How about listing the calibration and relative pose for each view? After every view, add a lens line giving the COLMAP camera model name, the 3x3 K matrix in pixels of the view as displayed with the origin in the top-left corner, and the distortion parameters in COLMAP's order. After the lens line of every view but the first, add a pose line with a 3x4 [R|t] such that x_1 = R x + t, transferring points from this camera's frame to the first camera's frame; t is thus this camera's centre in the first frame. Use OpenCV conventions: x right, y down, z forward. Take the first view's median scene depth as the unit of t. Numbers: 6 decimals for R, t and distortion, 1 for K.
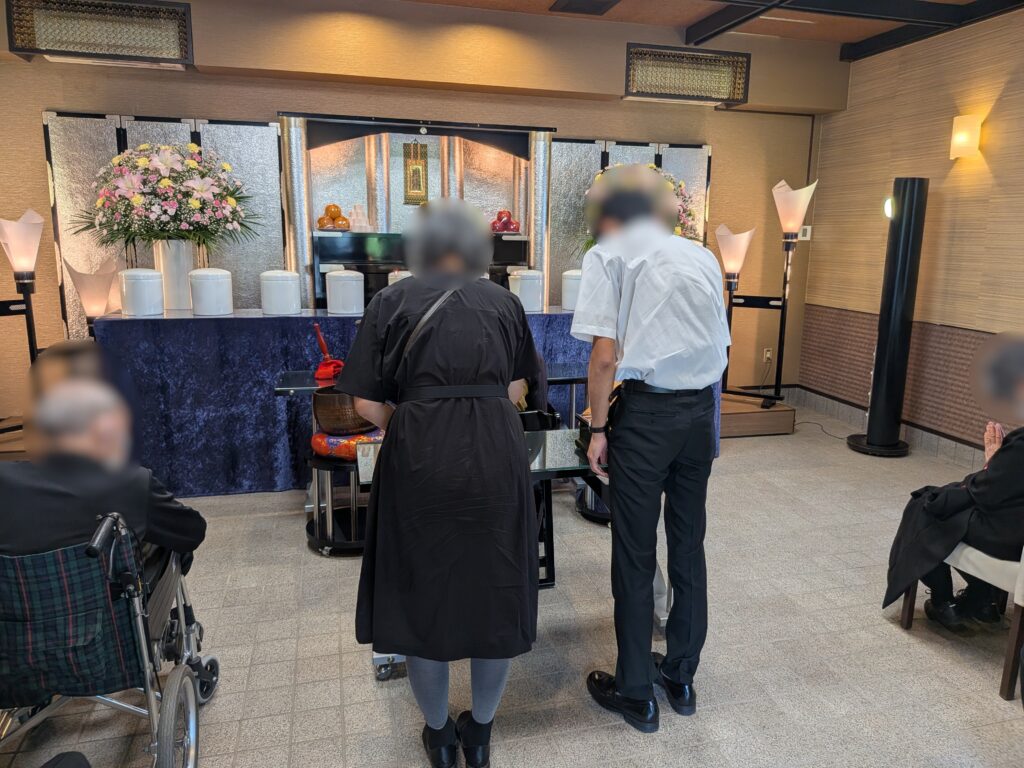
lens RADIAL K [[742.1, 0, 536.8], [0, 742.1, 377.4], [0, 0, 1]] dist [0.061401, -0.104236]
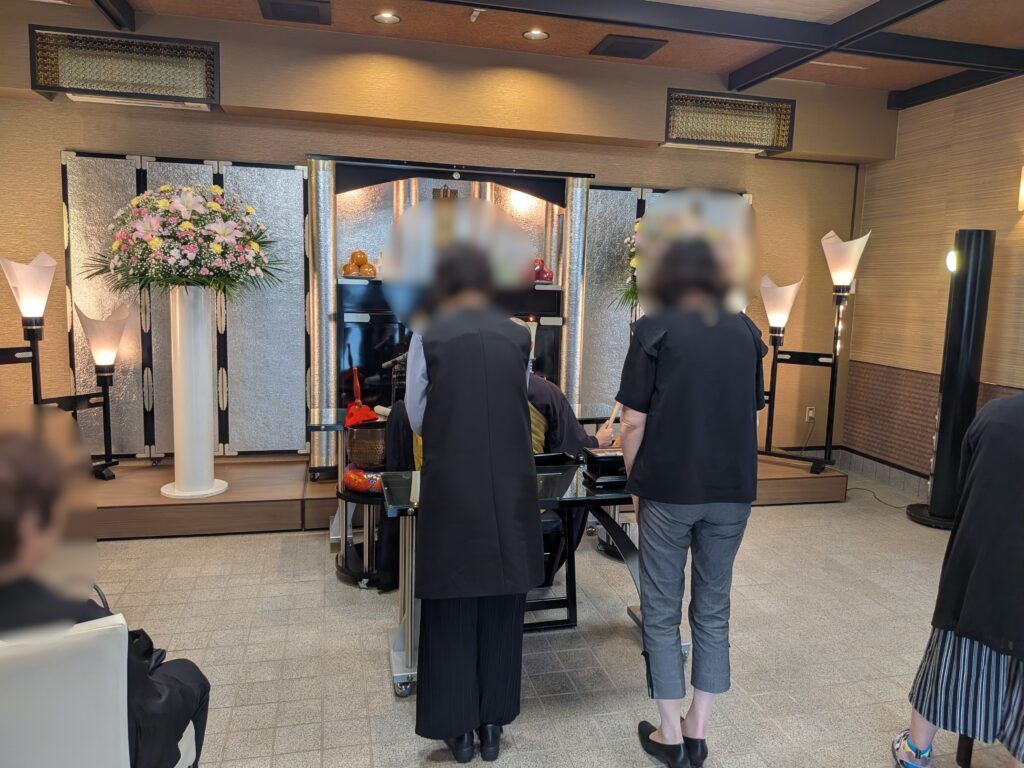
lens RADIAL K [[742.1, 0, 522.6], [0, 742.1, 375.2], [0, 0, 1]] dist [0.061401, -0.104236]
pose [[0.999697, 0.014714, -0.019756, -0.041520], [-0.015975, 0.997741, -0.065248, -0.014265], [0.018751, 0.065543, 0.997674, 0.064277]]
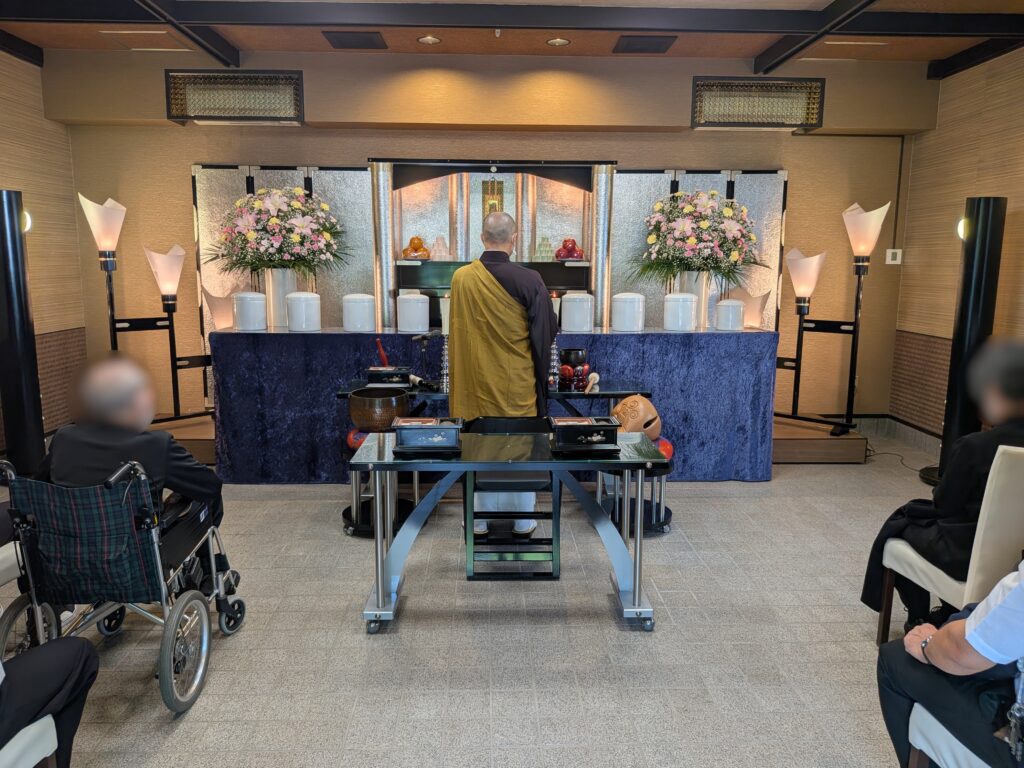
lens RADIAL K [[742.1, 0, 507.1], [0, 742.1, 380.4], [0, 0, 1]] dist [0.061401, -0.104236]
pose [[0.970880, 0.026814, -0.238063, 0.129423], [-0.035372, 0.998870, -0.031748, 0.016319], [0.236943, 0.039244, 0.970731, -0.053241]]
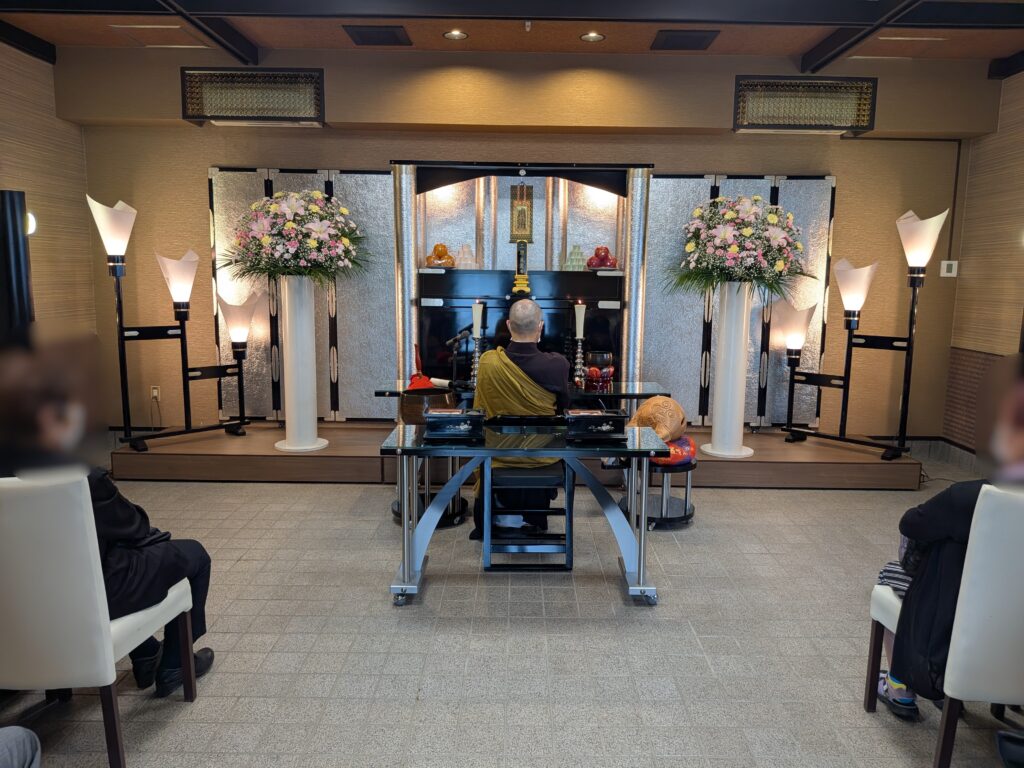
lens RADIAL K [[742.1, 0, 521.1], [0, 742.1, 384.3], [0, 0, 1]] dist [0.061401, -0.104236]
pose [[0.964244, 0.035186, -0.262672, 0.121980], [-0.047917, 0.997959, -0.042218, 0.010097], [0.260650, 0.053295, 0.963961, 0.006347]]
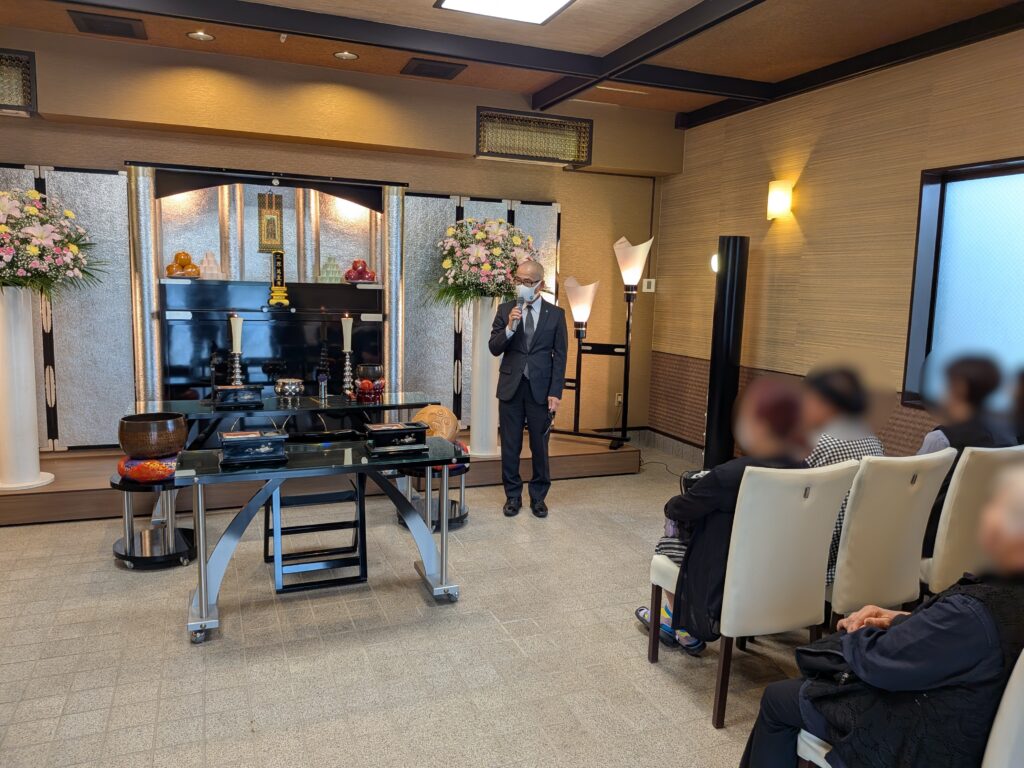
lens RADIAL K [[742.1, 0, 512.2], [0, 742.1, 380.9], [0, 0, 1]] dist [0.061401, -0.104236]
pose [[0.993394, -0.005281, 0.114628, 0.047307], [0.012046, 0.998220, -0.058406, 0.004624], [-0.114116, 0.059401, 0.991690, -0.033772]]
